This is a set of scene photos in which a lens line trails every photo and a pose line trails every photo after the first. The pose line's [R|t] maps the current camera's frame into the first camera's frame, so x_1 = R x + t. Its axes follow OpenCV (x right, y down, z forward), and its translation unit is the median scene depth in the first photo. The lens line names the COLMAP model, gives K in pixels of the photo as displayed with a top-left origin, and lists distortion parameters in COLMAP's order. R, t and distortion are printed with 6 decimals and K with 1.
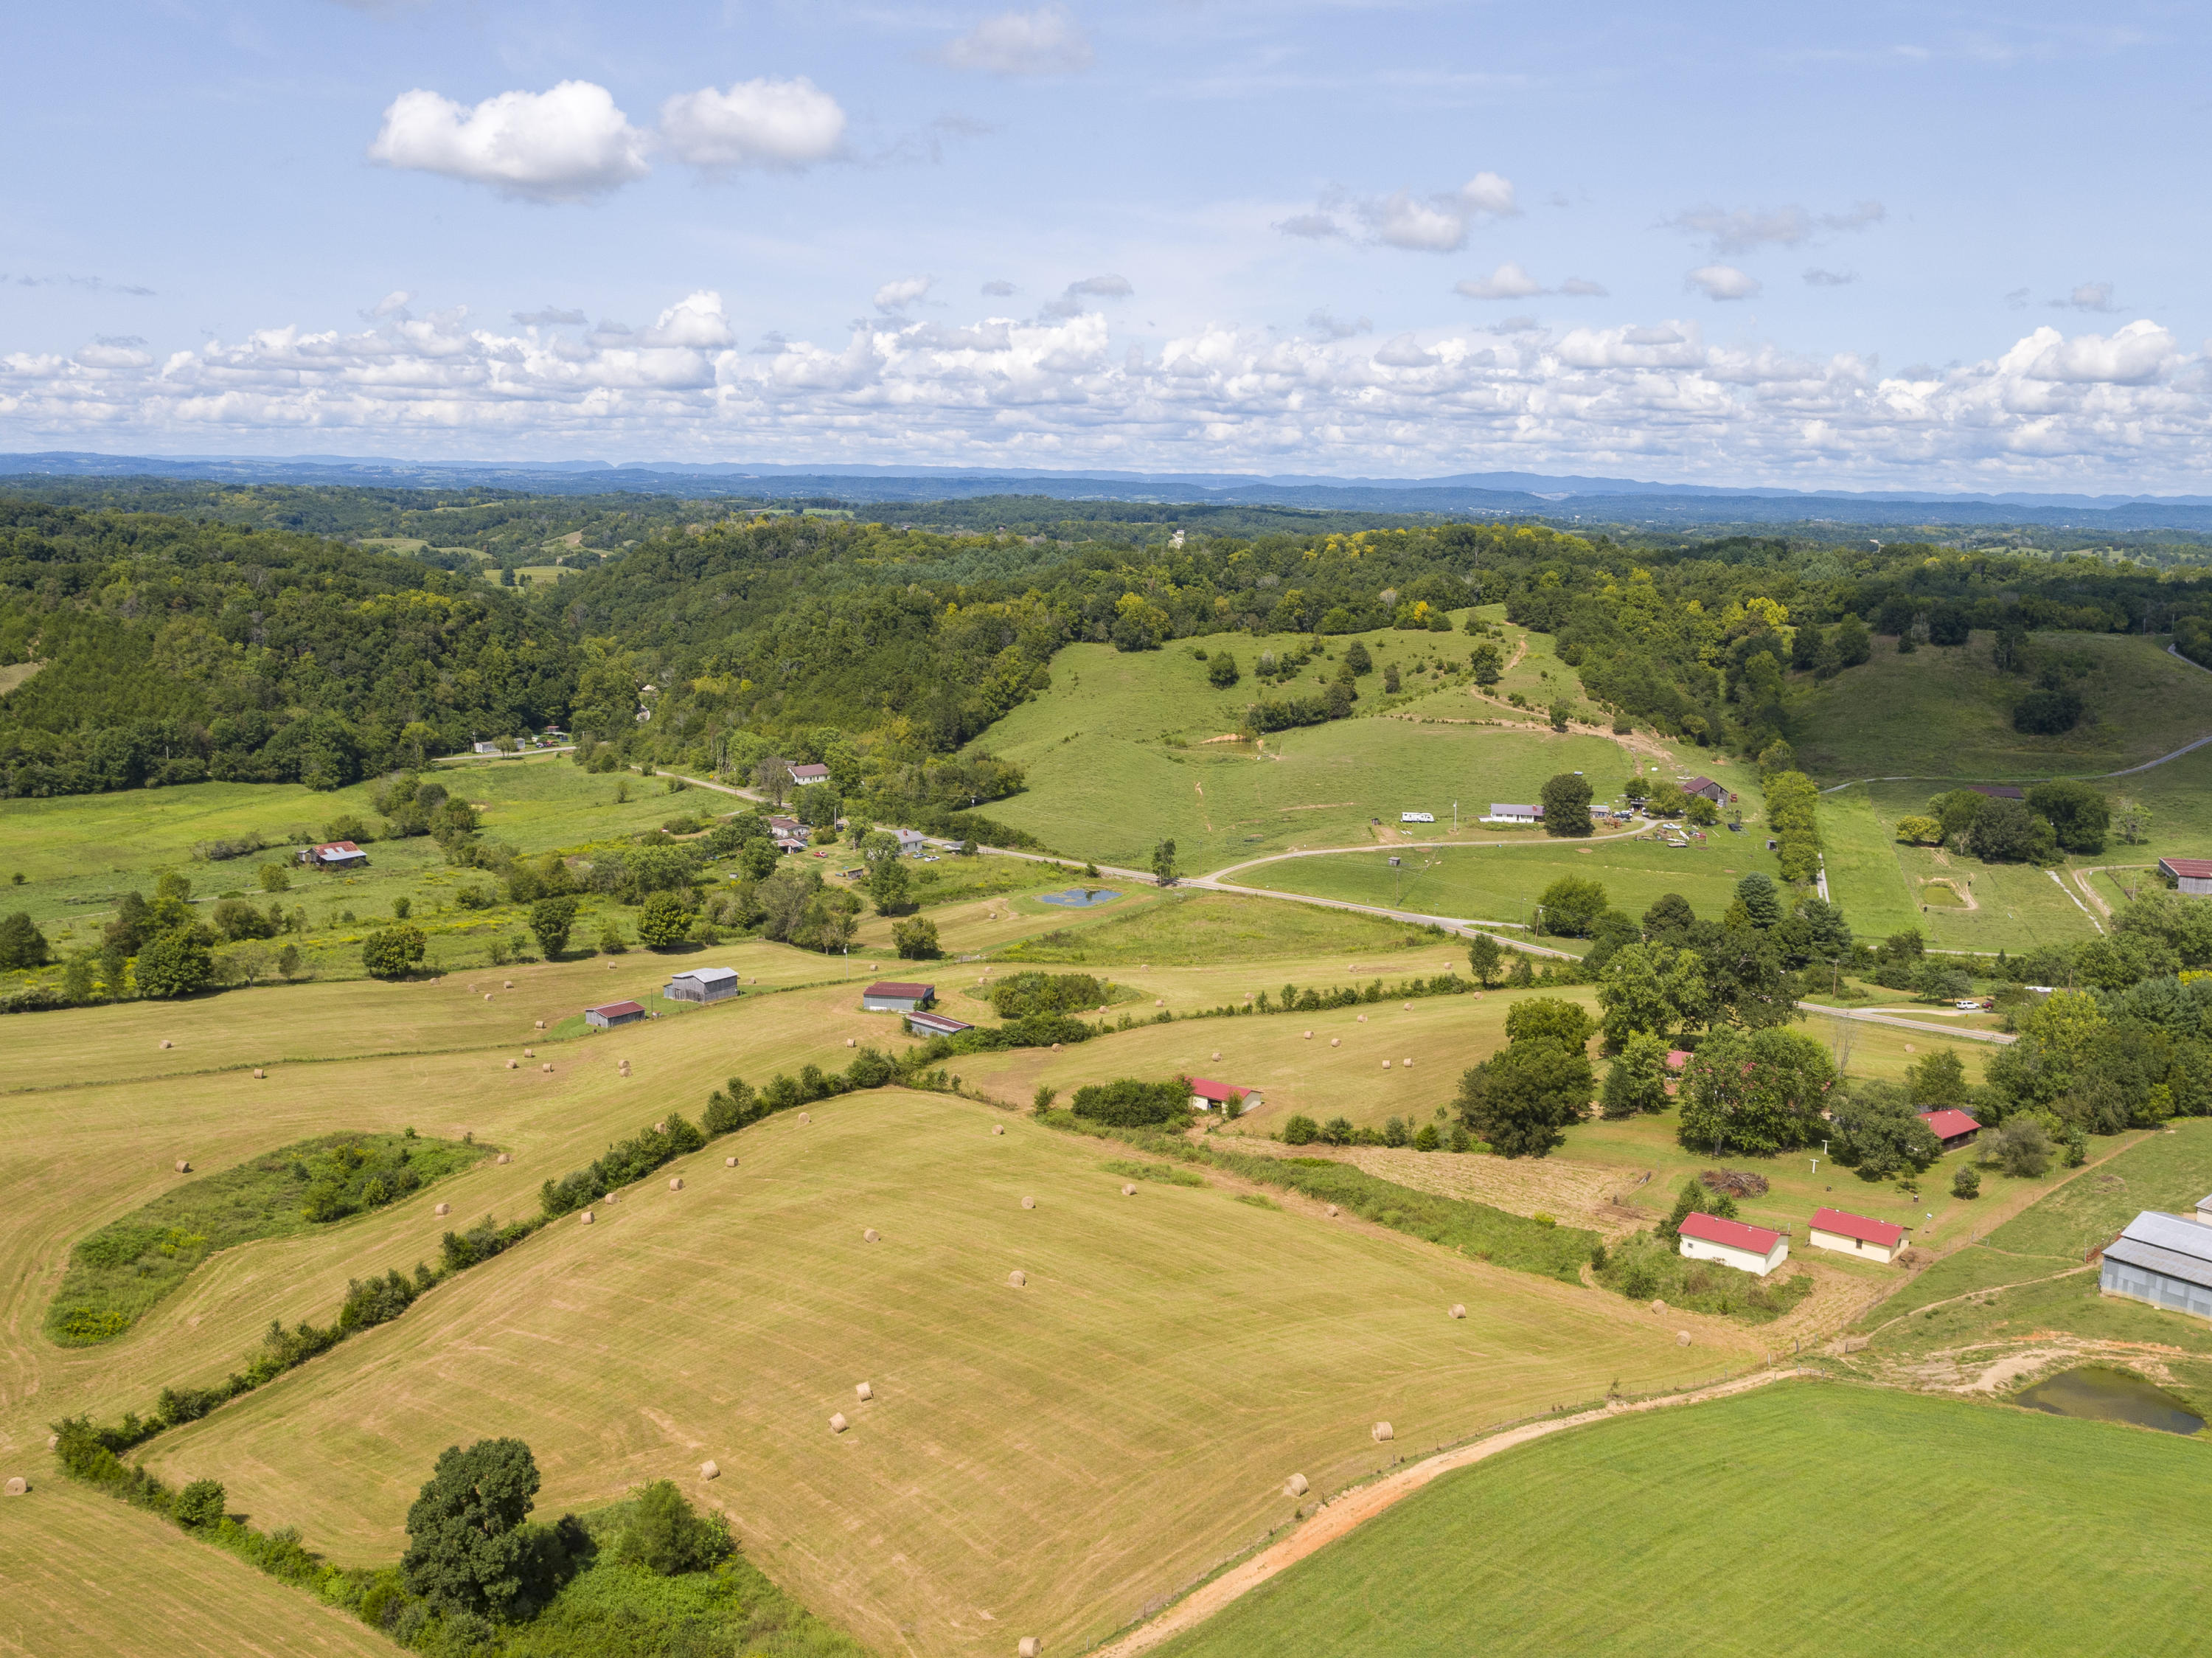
lens RADIAL K [[2019.1, 0, 1107.9], [0, 2019.1, 839.1], [0, 0, 1]] dist [-0.002904, 0.000000]
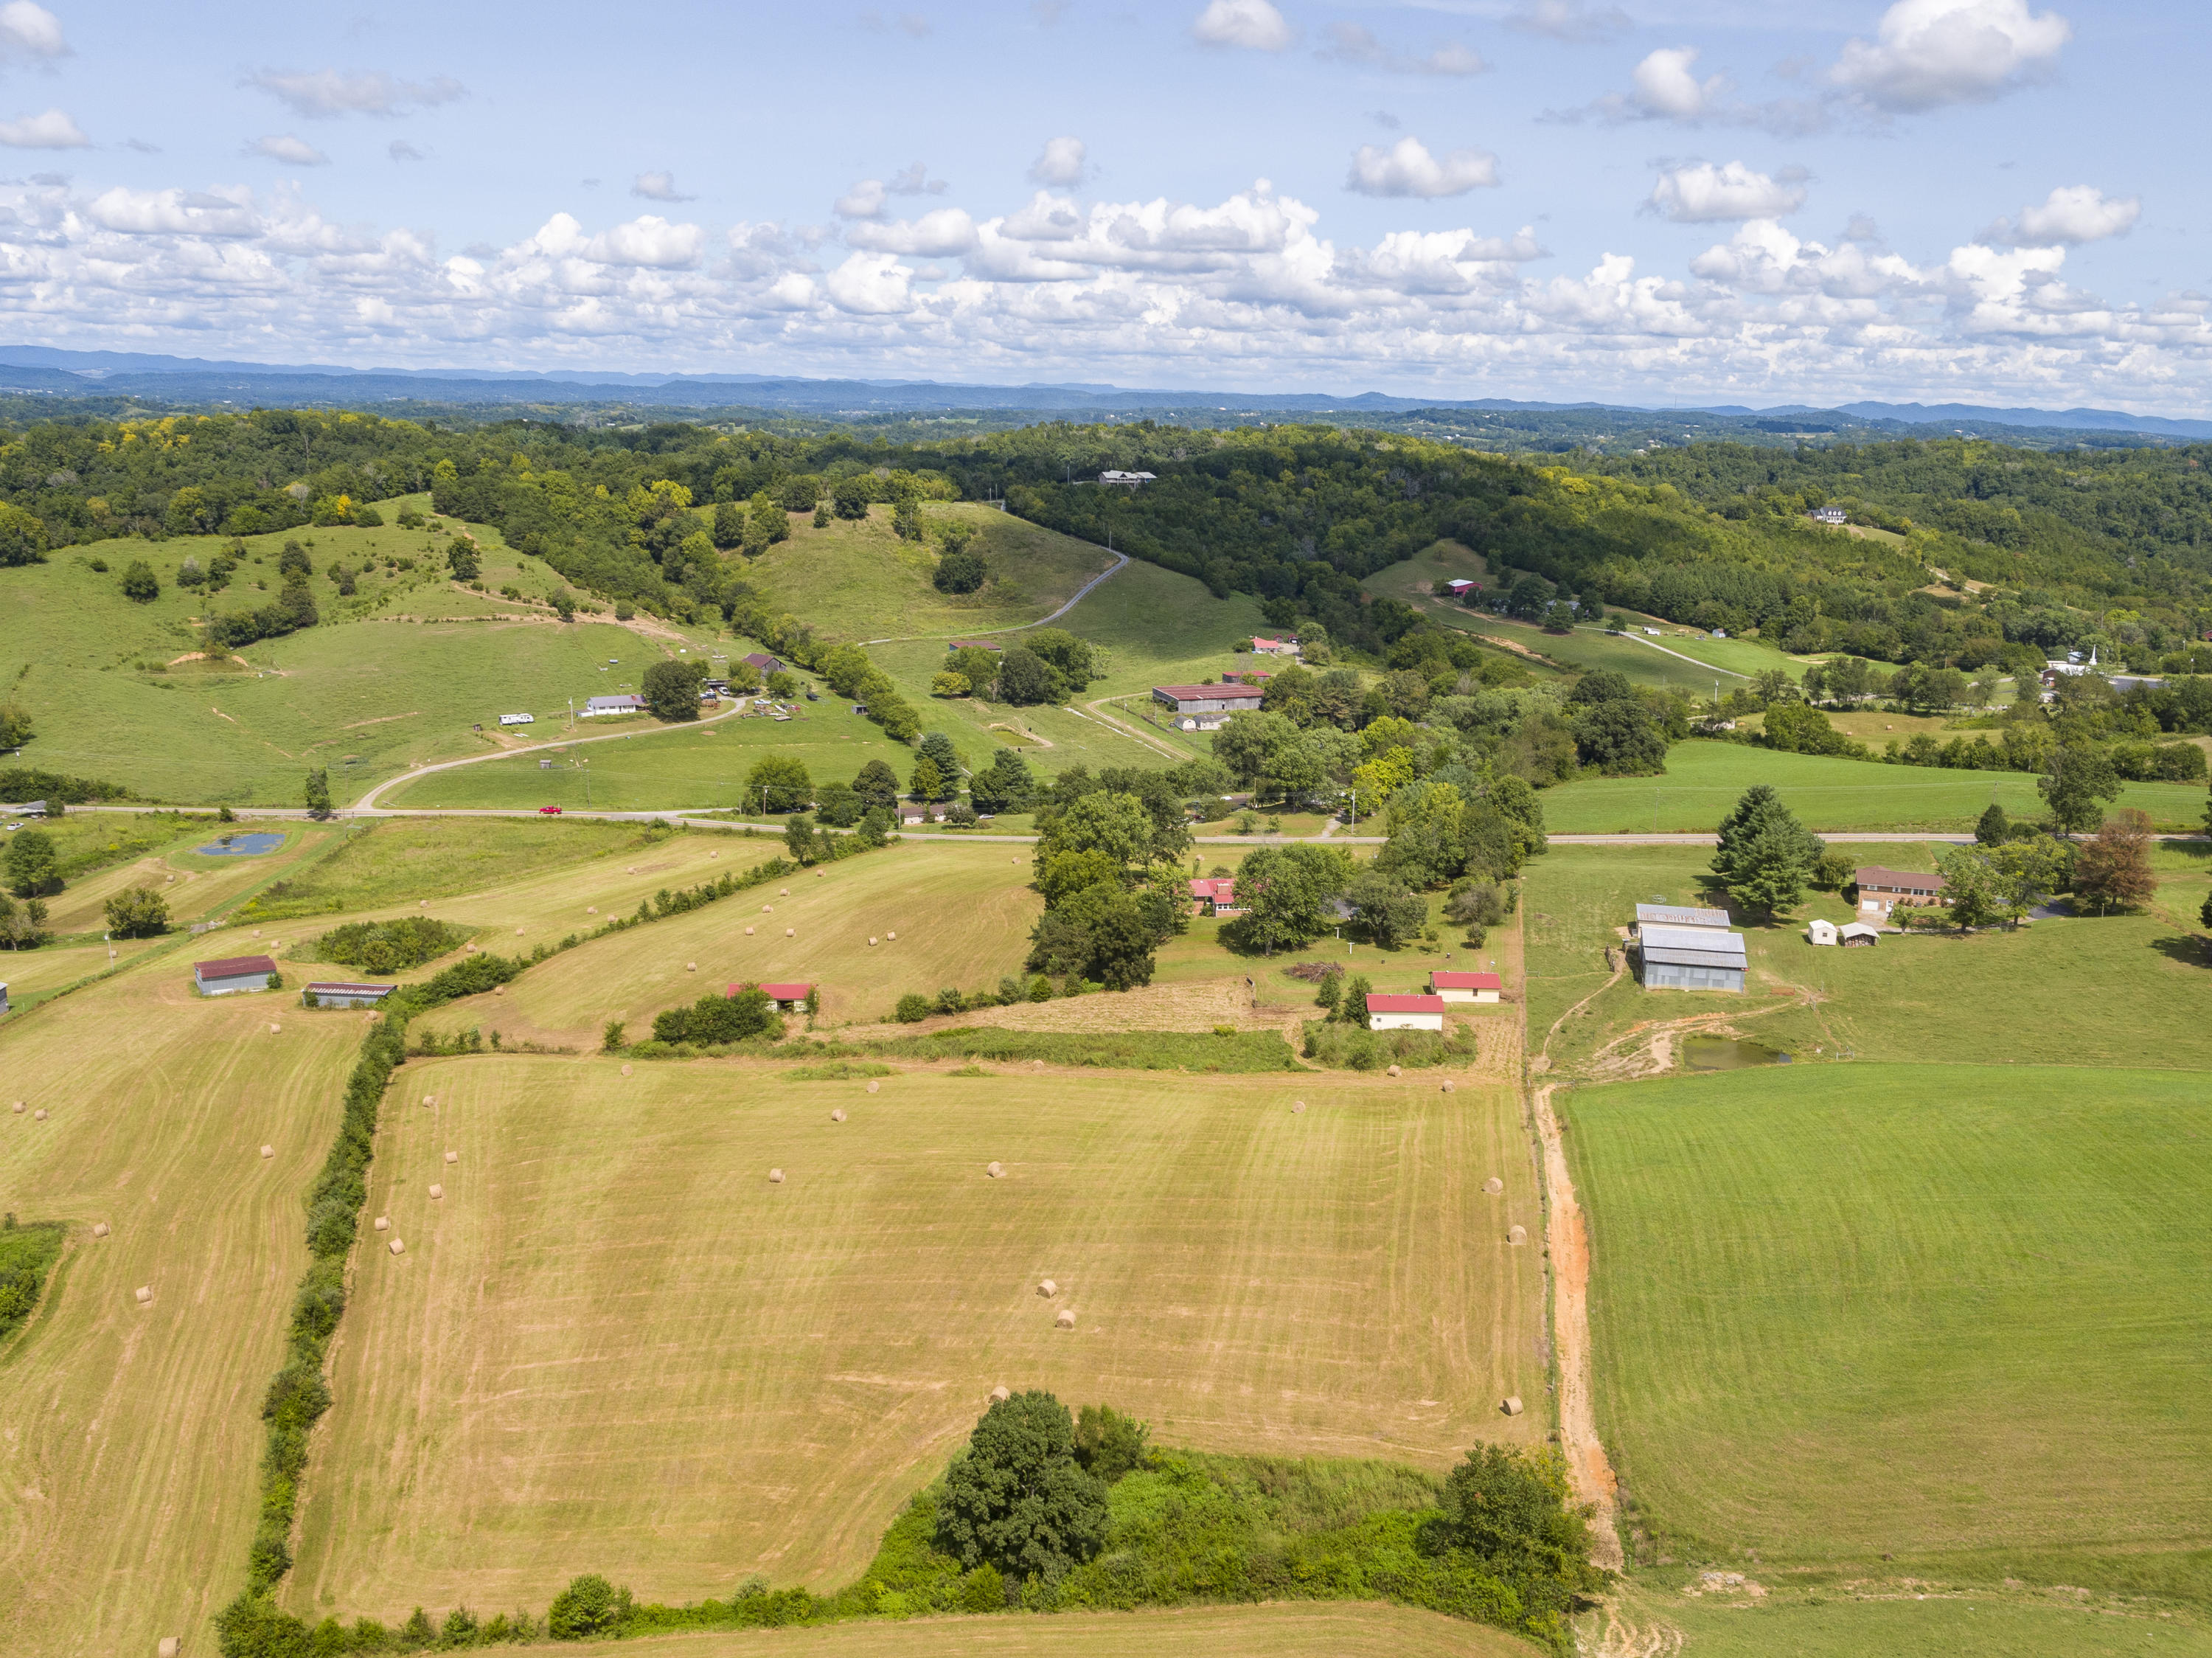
lens RADIAL K [[2019.1, 0, 1111.6], [0, 2019.1, 839.6], [0, 0, 1]] dist [-0.002904, 0.000000]
pose [[0.778516, -0.139337, 0.611962, -0.186630], [0.103253, 0.990194, 0.094101, -0.012463], [-0.619073, -0.010072, 0.785269, 0.047232]]
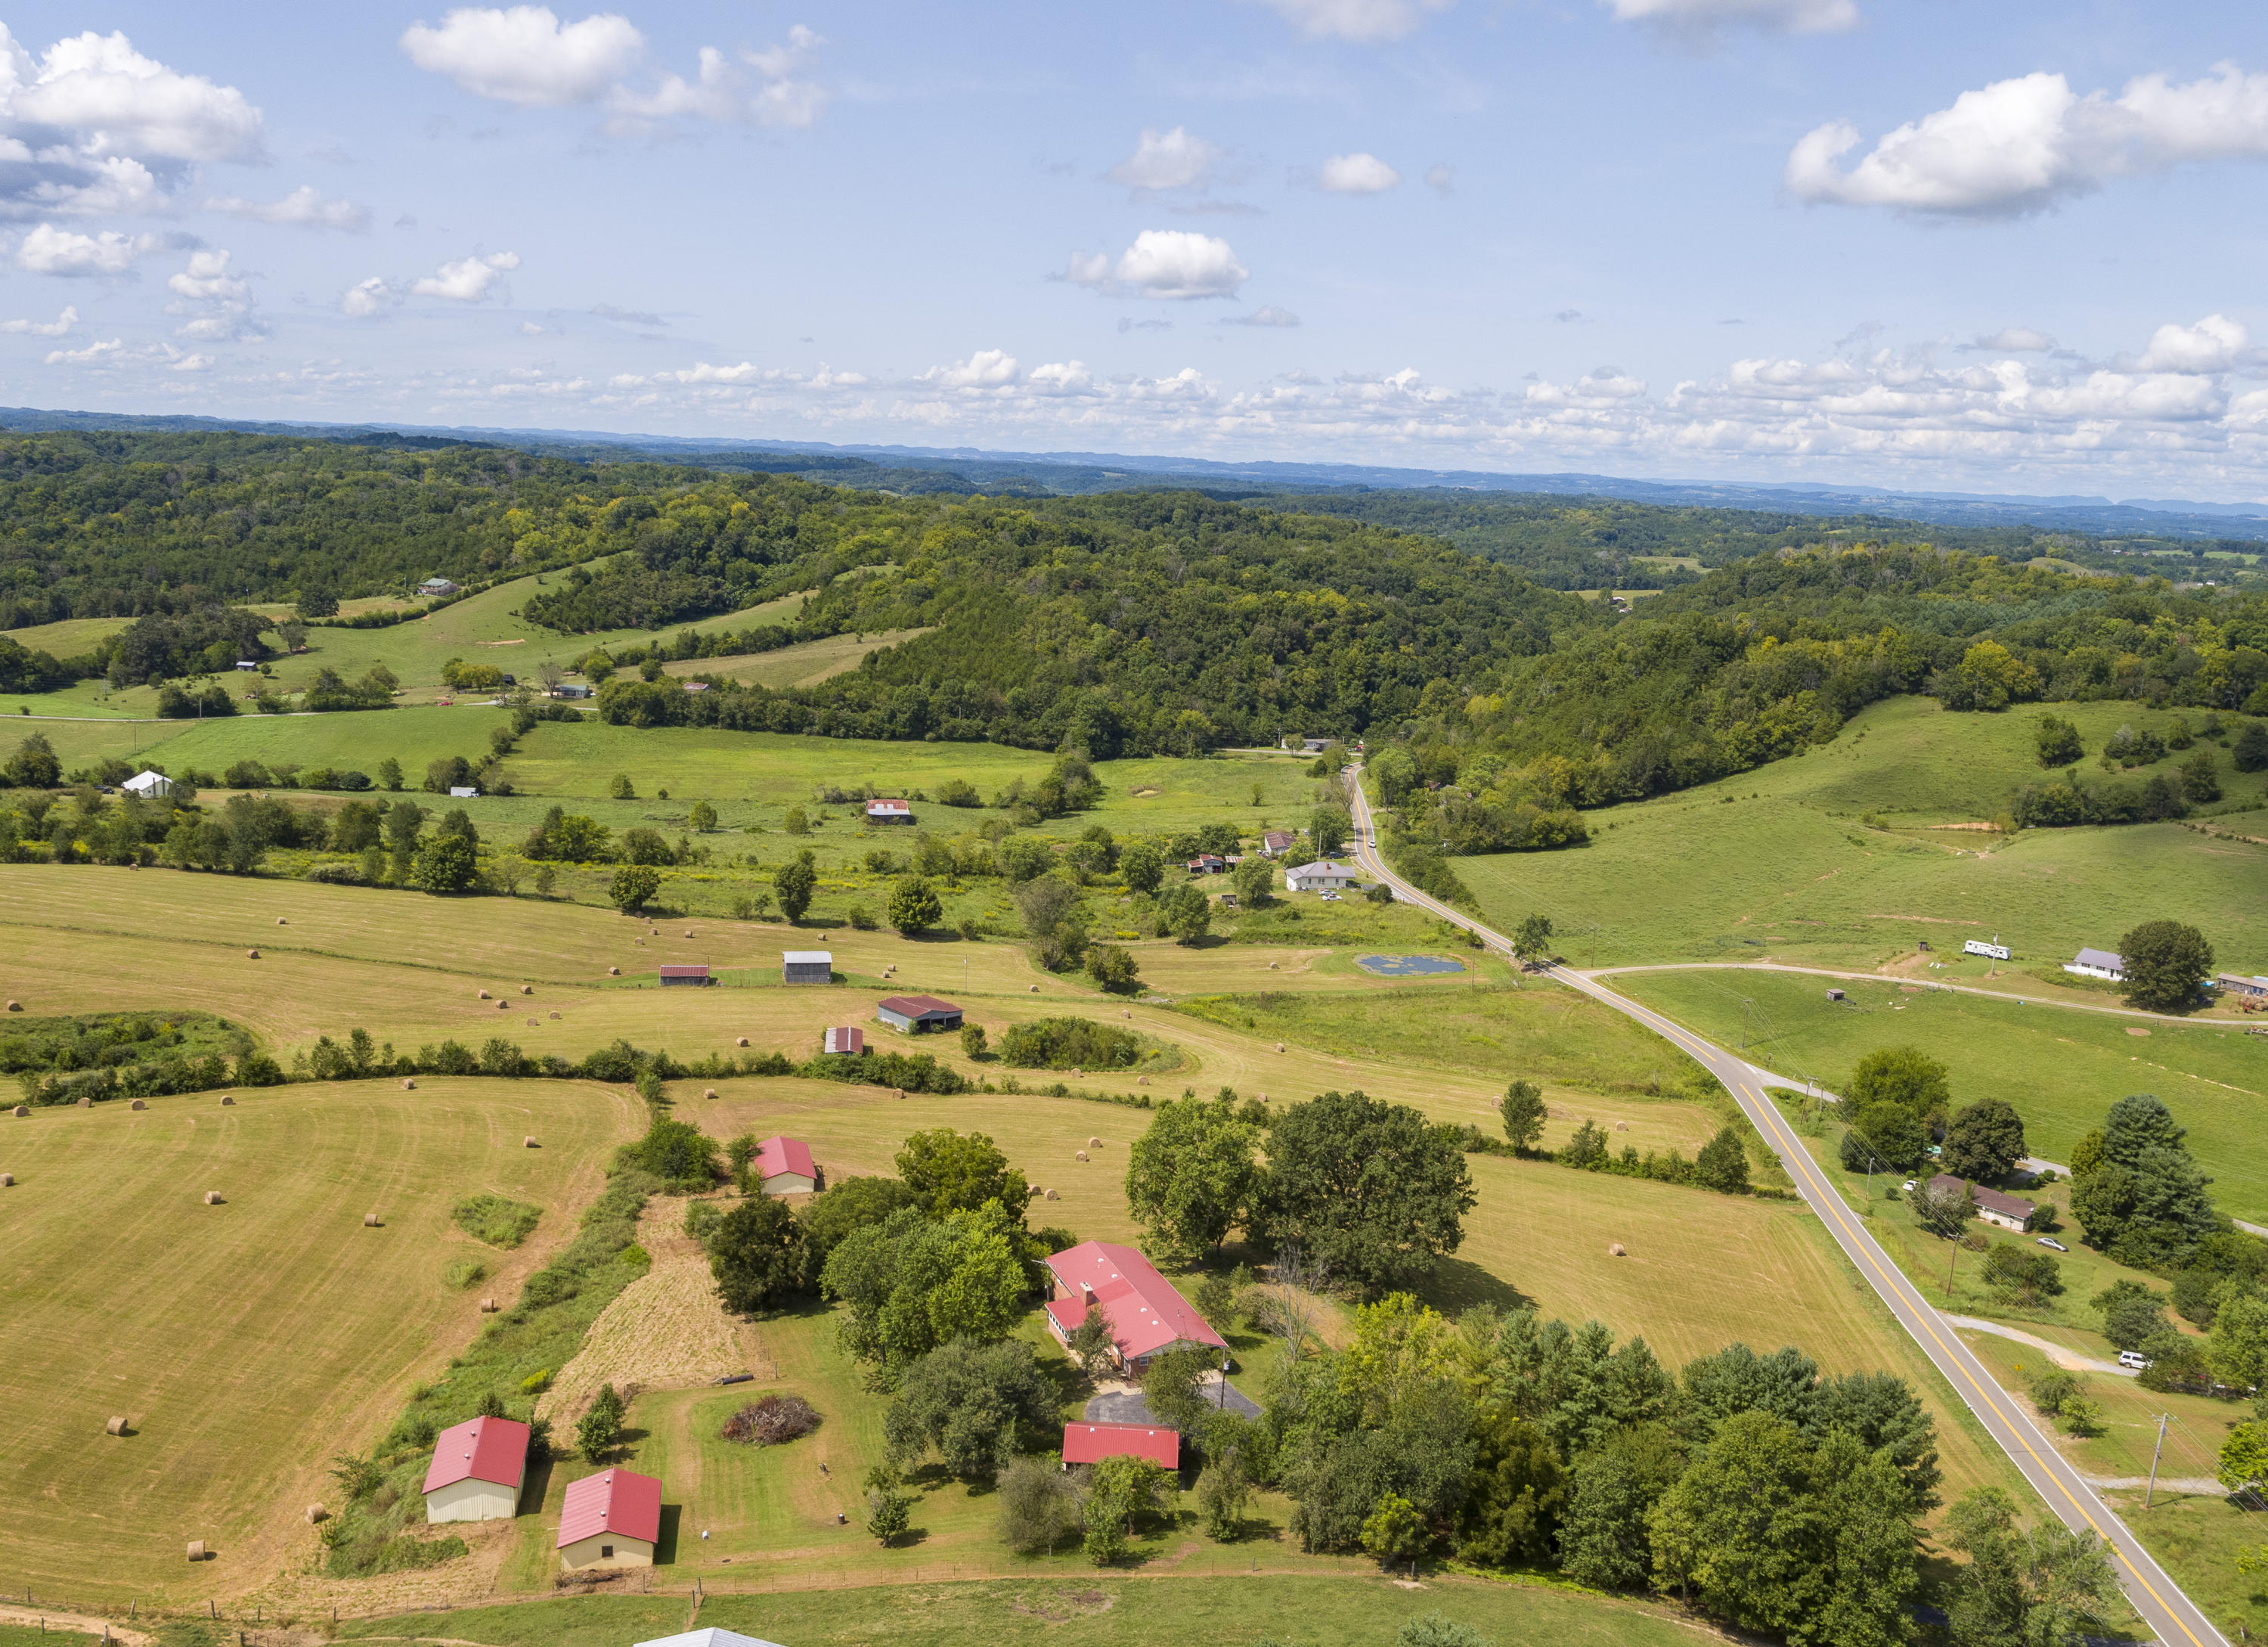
lens RADIAL K [[2013.8, 0, 1140.8], [0, 2013.8, 821.1], [0, 0, 1]] dist [0.000172, -0.013335]
pose [[0.774996, 0.129137, -0.618631, 0.299199], [-0.142812, 0.989364, 0.027618, -0.027632], [0.615618, 0.066944, 0.785196, 0.186214]]
